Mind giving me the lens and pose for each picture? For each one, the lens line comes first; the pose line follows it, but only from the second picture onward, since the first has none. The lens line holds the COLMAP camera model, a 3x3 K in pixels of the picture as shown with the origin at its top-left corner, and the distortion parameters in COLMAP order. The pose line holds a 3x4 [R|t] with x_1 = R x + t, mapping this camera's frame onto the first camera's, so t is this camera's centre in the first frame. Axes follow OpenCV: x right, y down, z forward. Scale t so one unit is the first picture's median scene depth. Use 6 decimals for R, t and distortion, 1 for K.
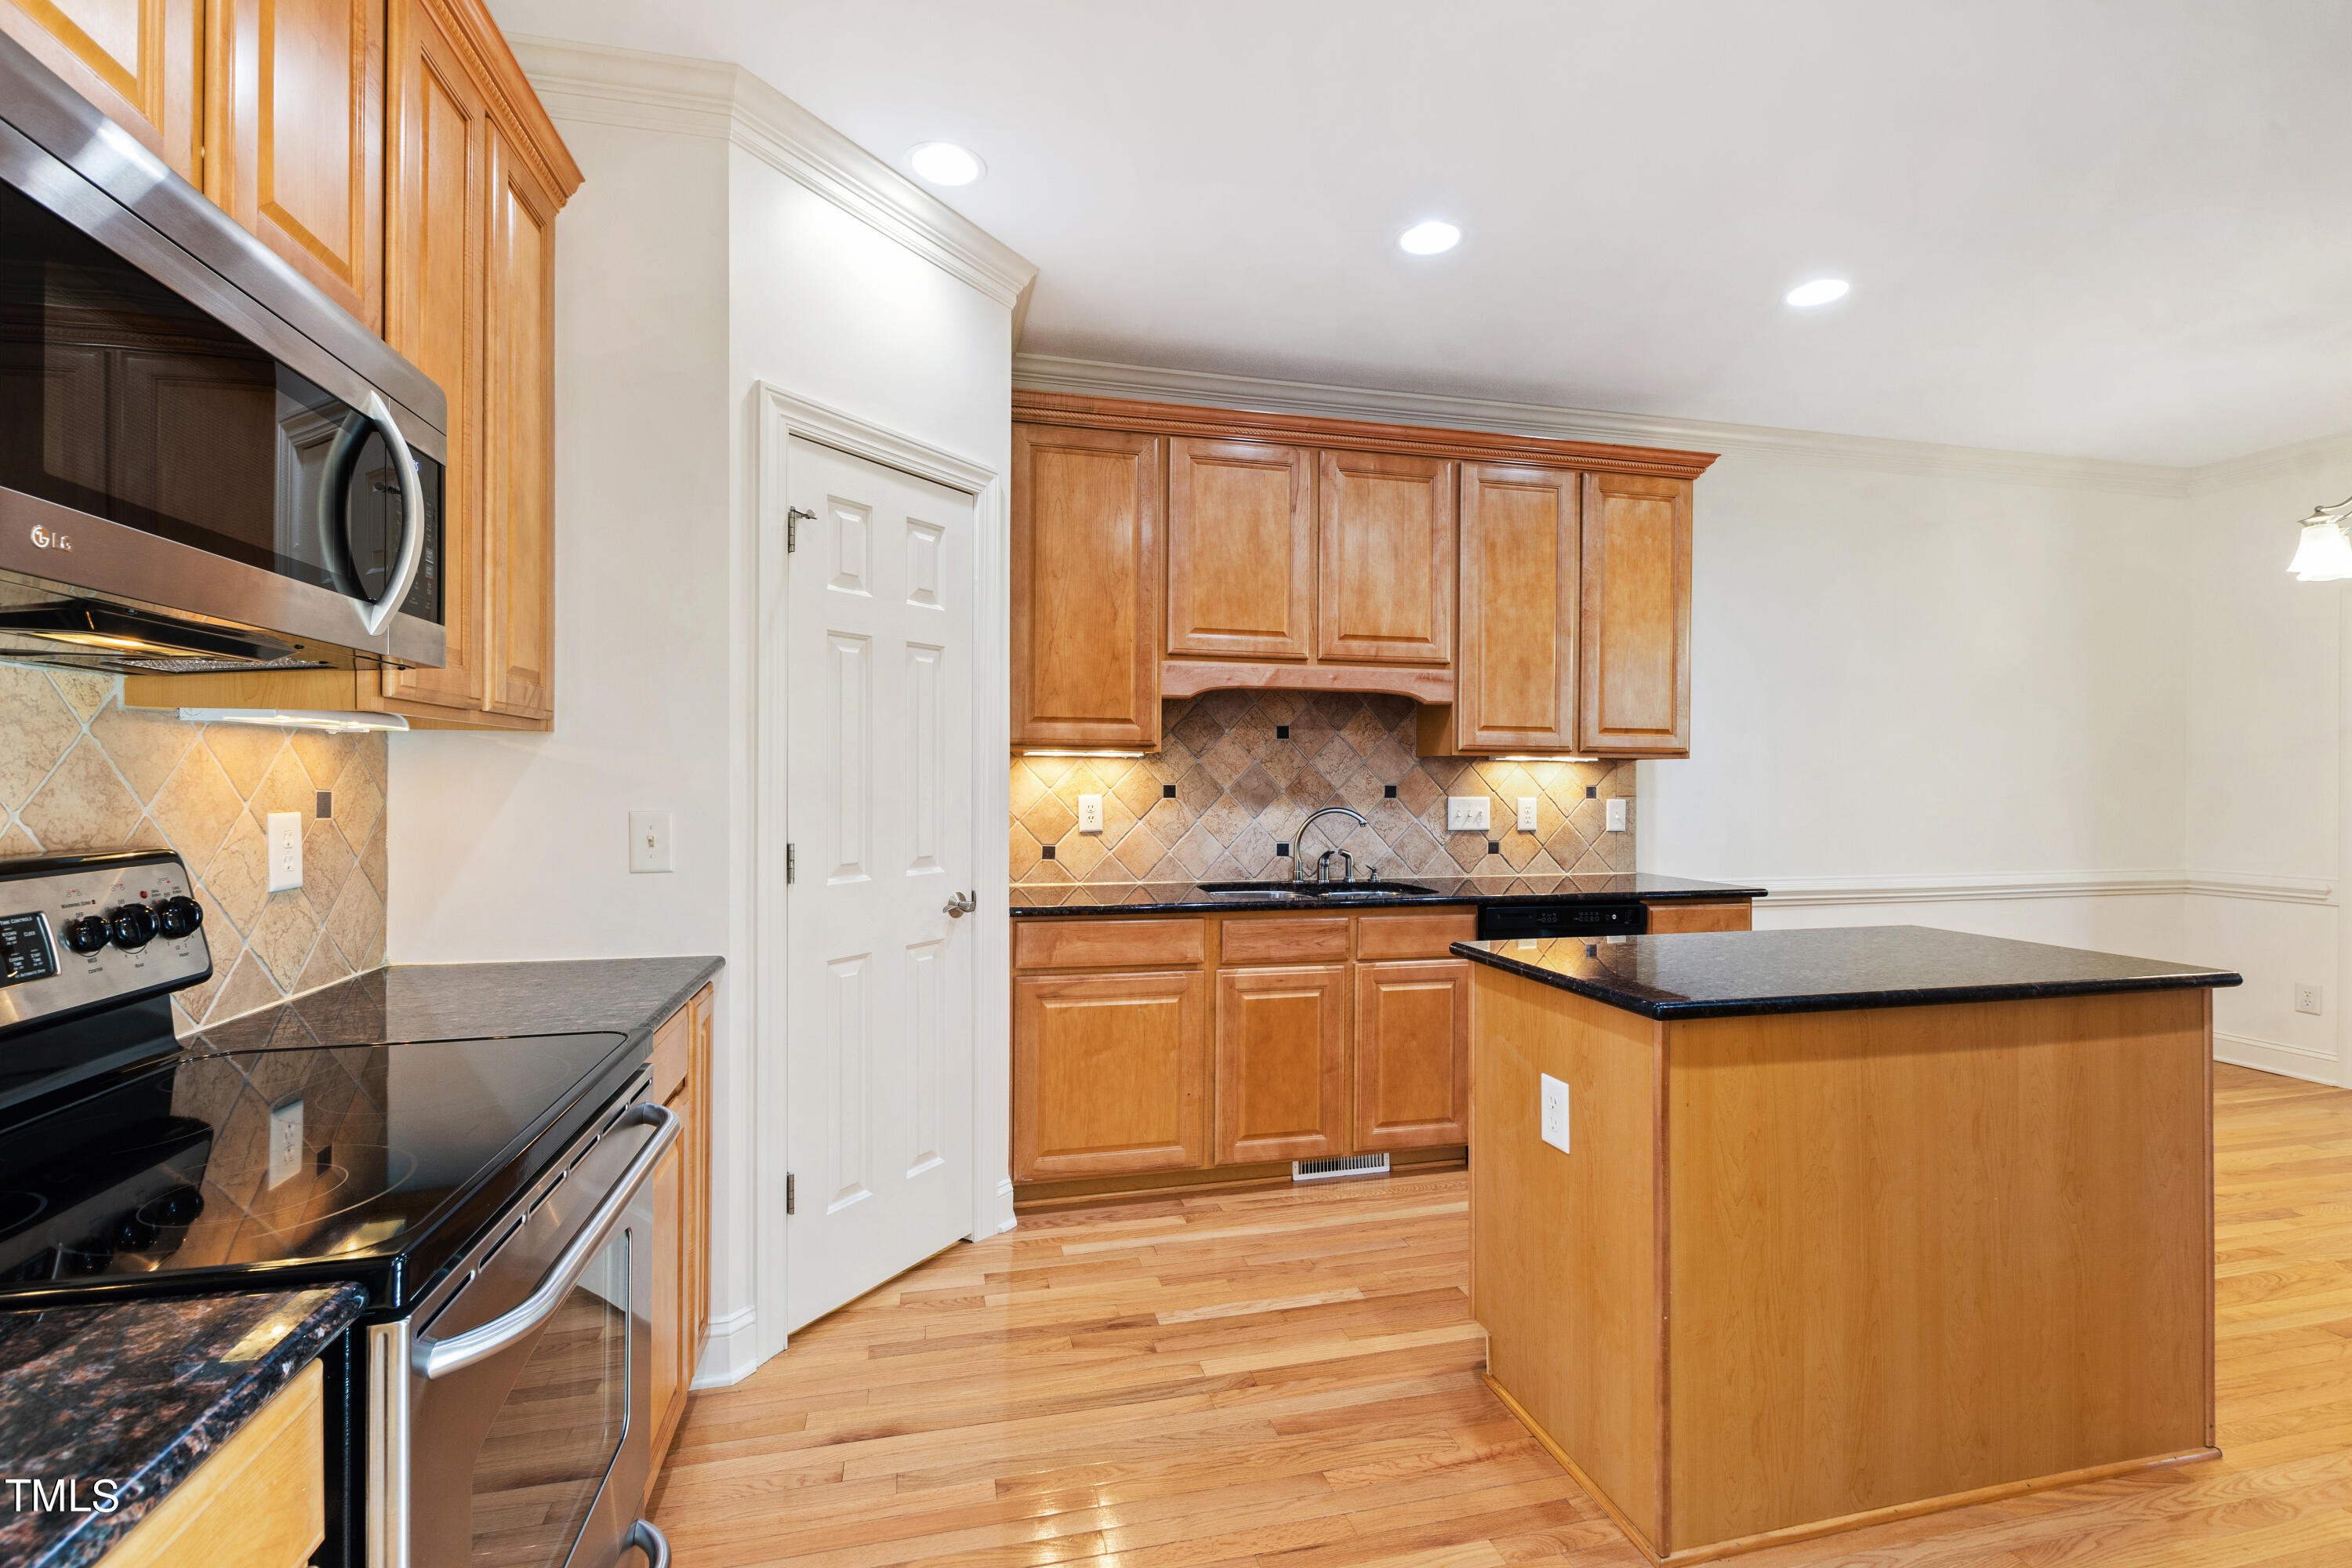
lens RADIAL K [[1039.4, 0, 1178.5], [0, 1039.4, 775.3], [0, 0, 1]] dist [0.000956, -0.000105]
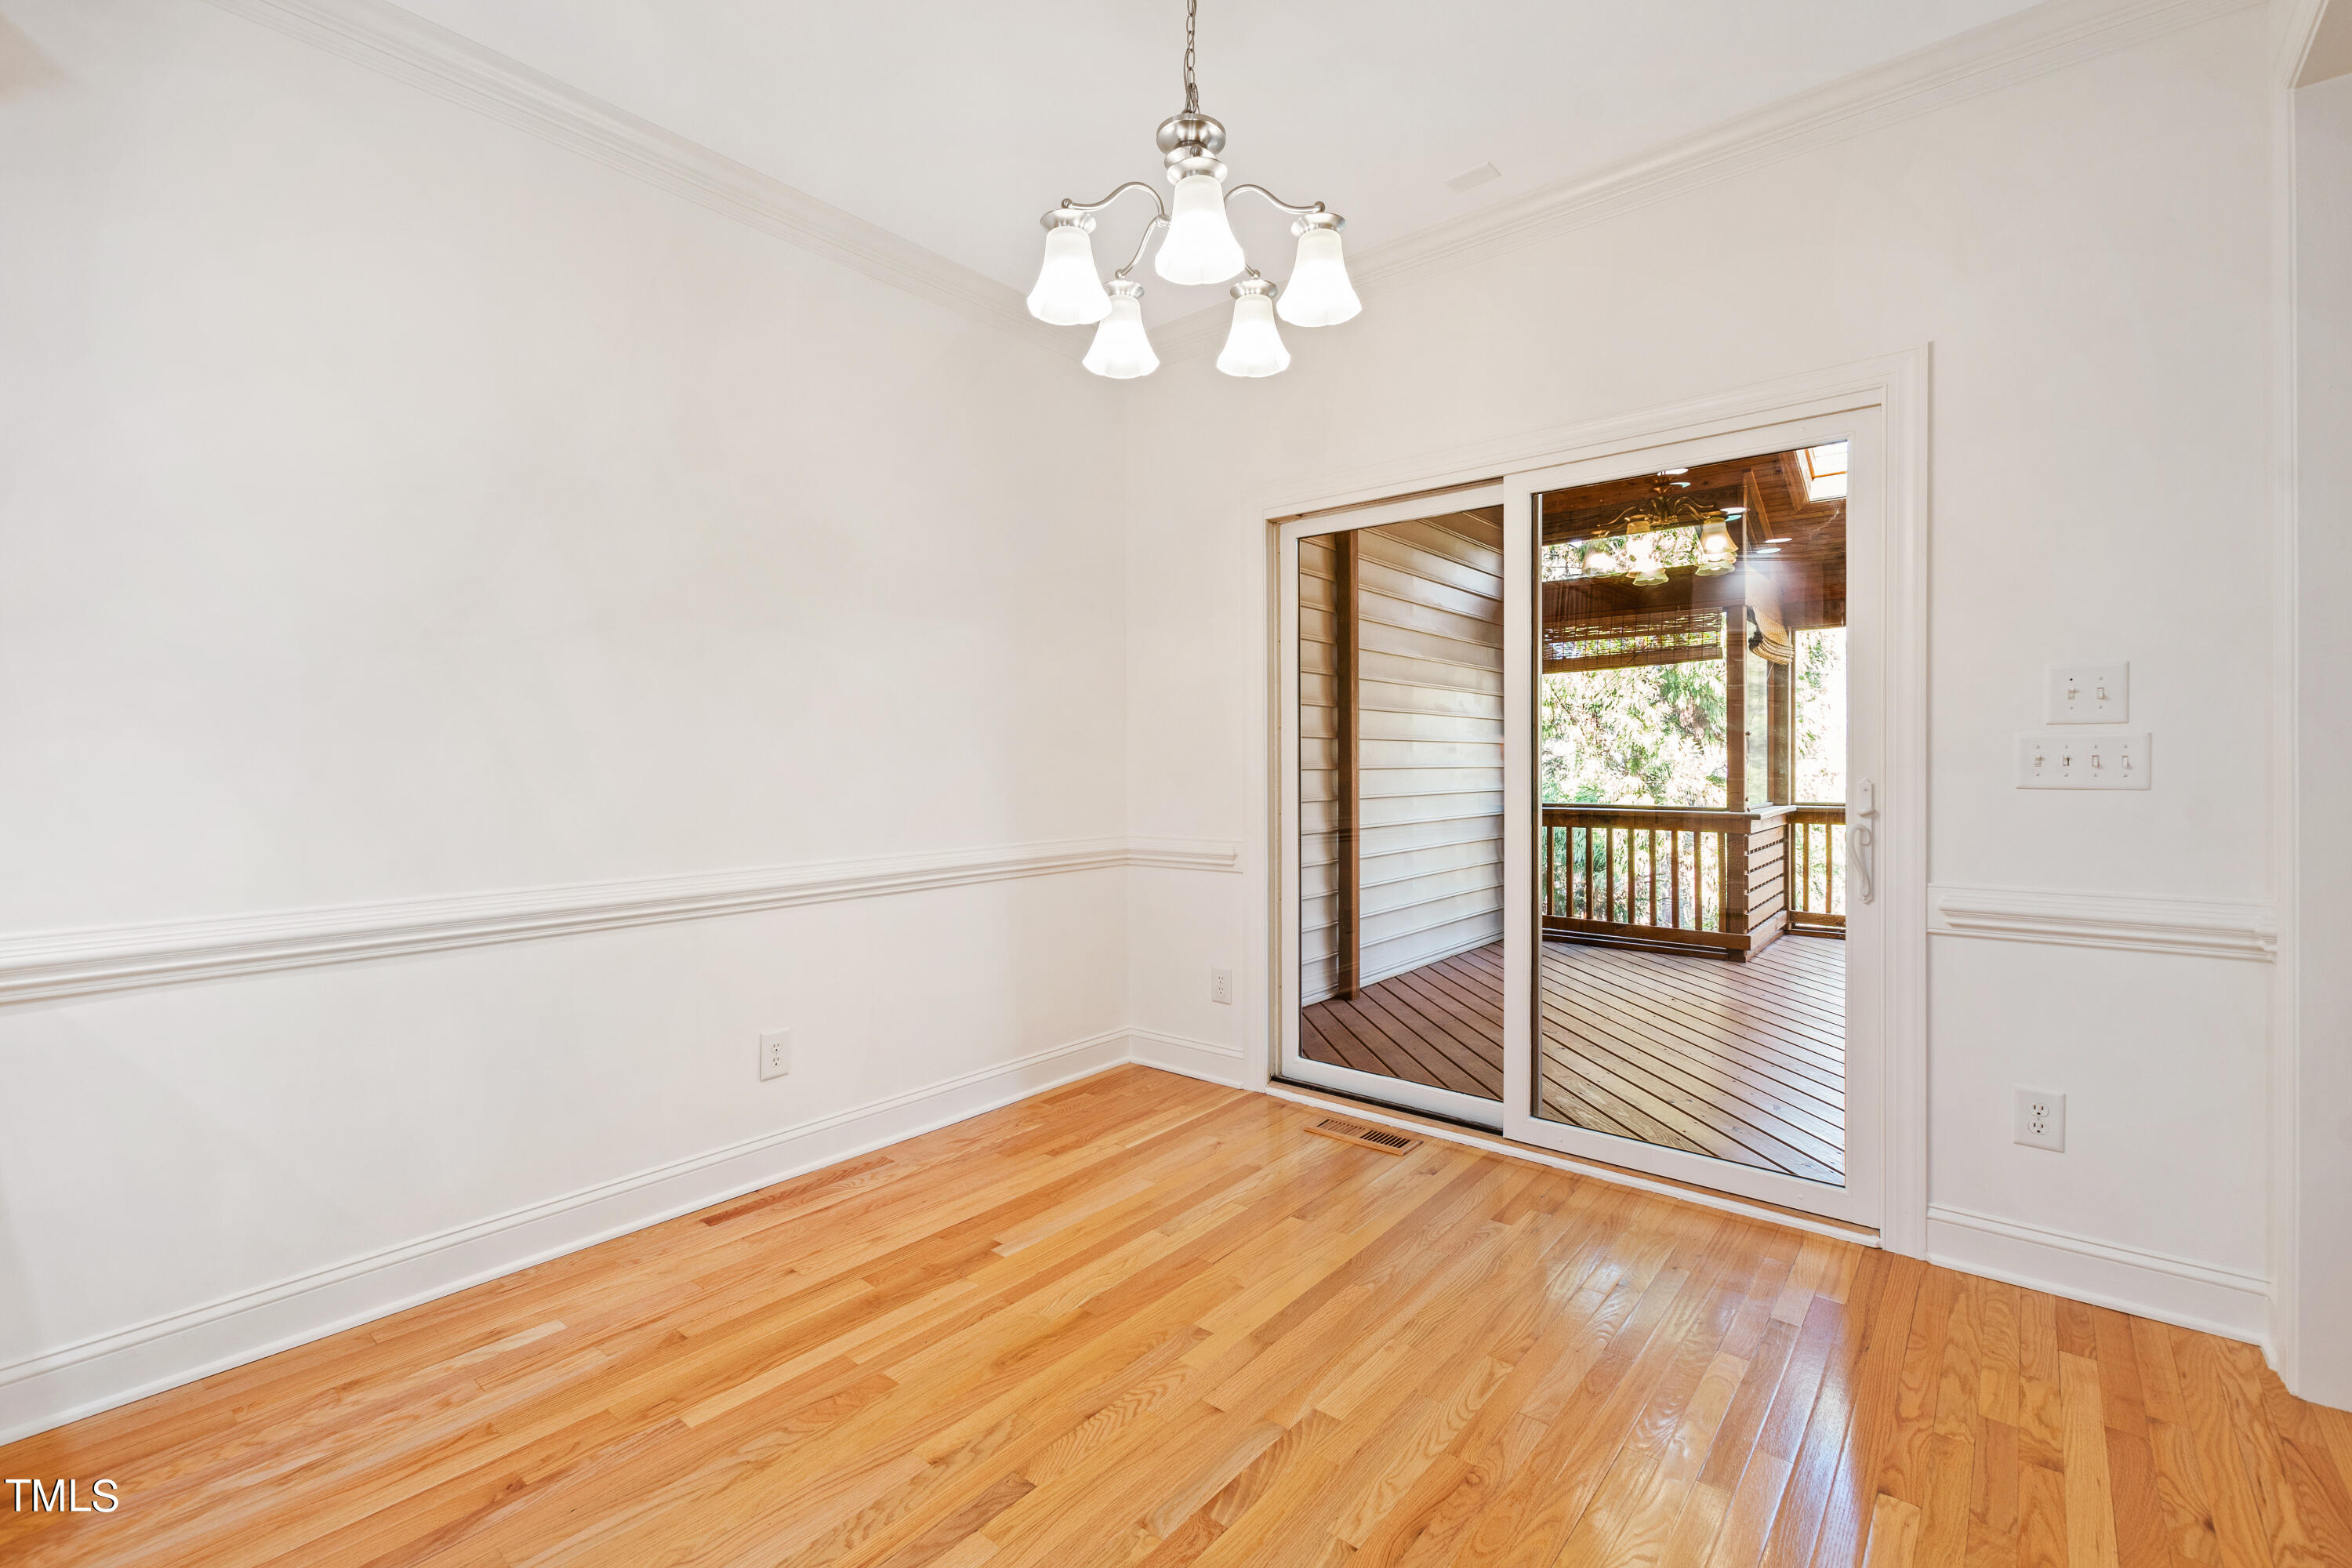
lens RADIAL K [[1039.4, 0, 1178.5], [0, 1039.4, 775.3], [0, 0, 1]] dist [0.000956, -0.000105]
pose [[0.801286, -0.016606, 0.598050, 0.710632], [0.006120, 0.999790, 0.019562, 0.038624], [-0.598250, -0.012015, 0.801220, 0.449579]]
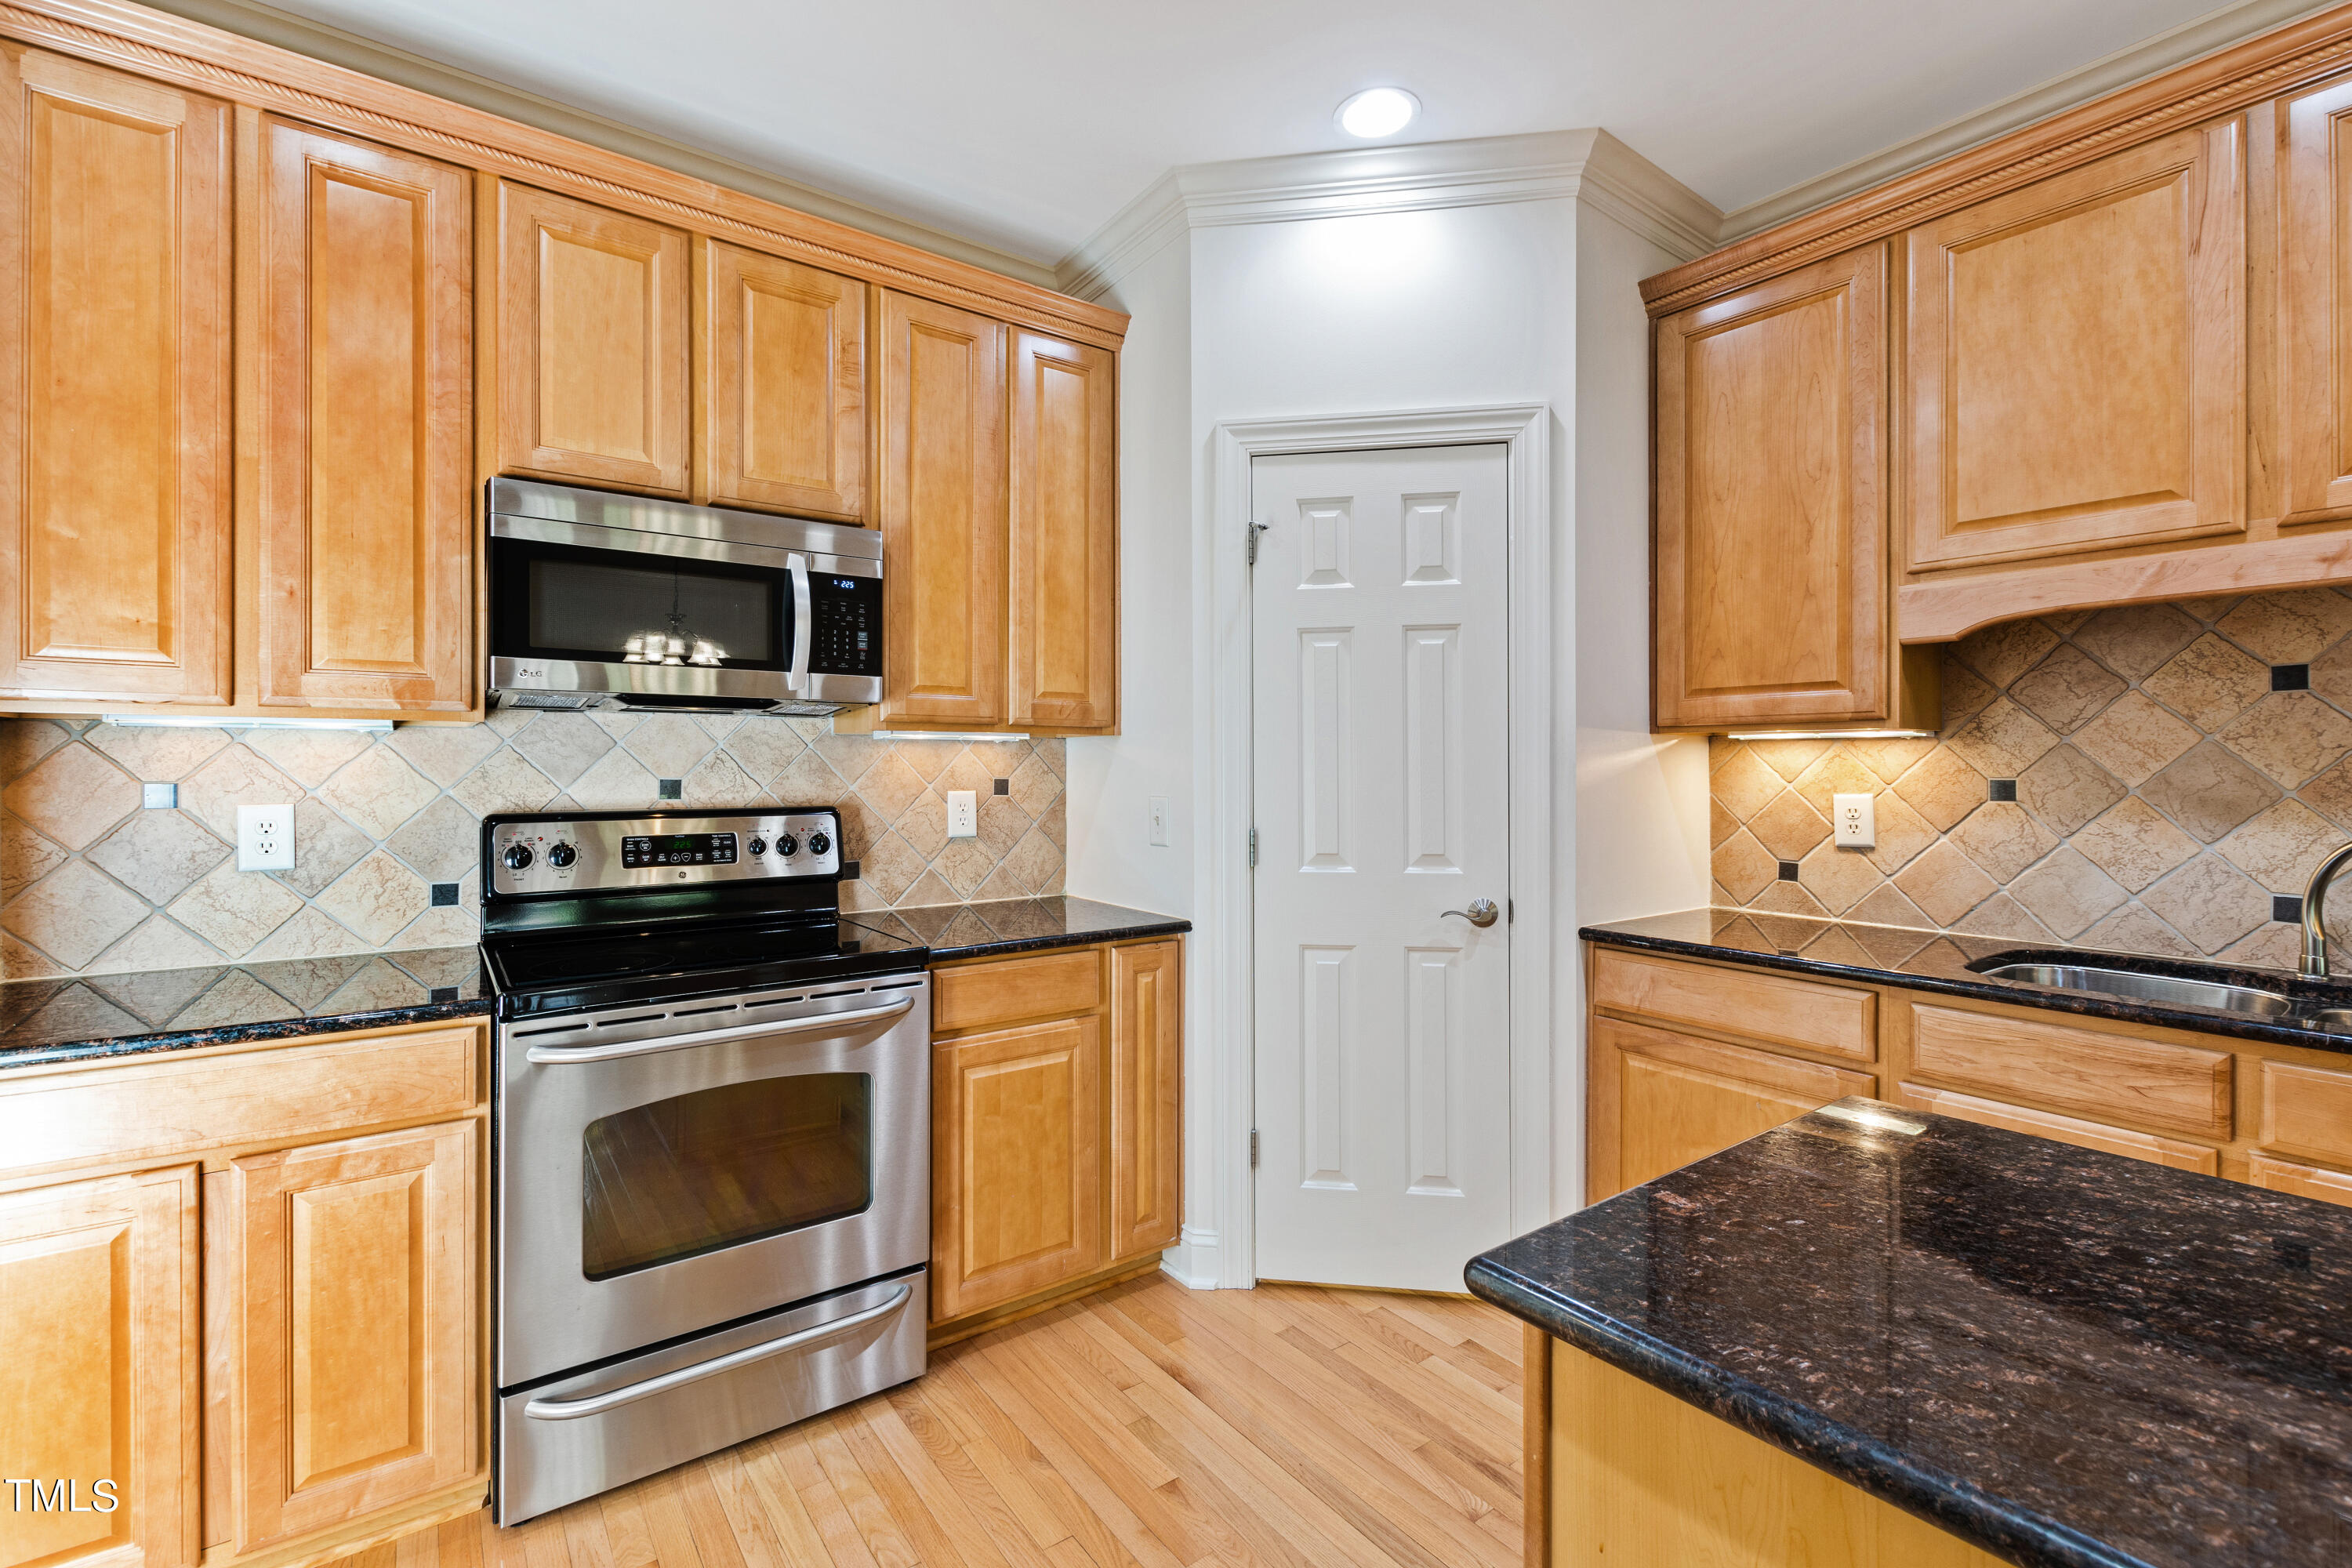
lens RADIAL K [[1025.1, 0, 1161.1], [0, 1025.1, 764.0], [0, 0, 1]] dist [0.001648, -0.000877]
pose [[0.375244, -0.007380, -0.926897, 0.380342], [0.003893, 0.999972, -0.006386, 0.001913], [0.926918, -0.001212, 0.375262, 0.323283]]
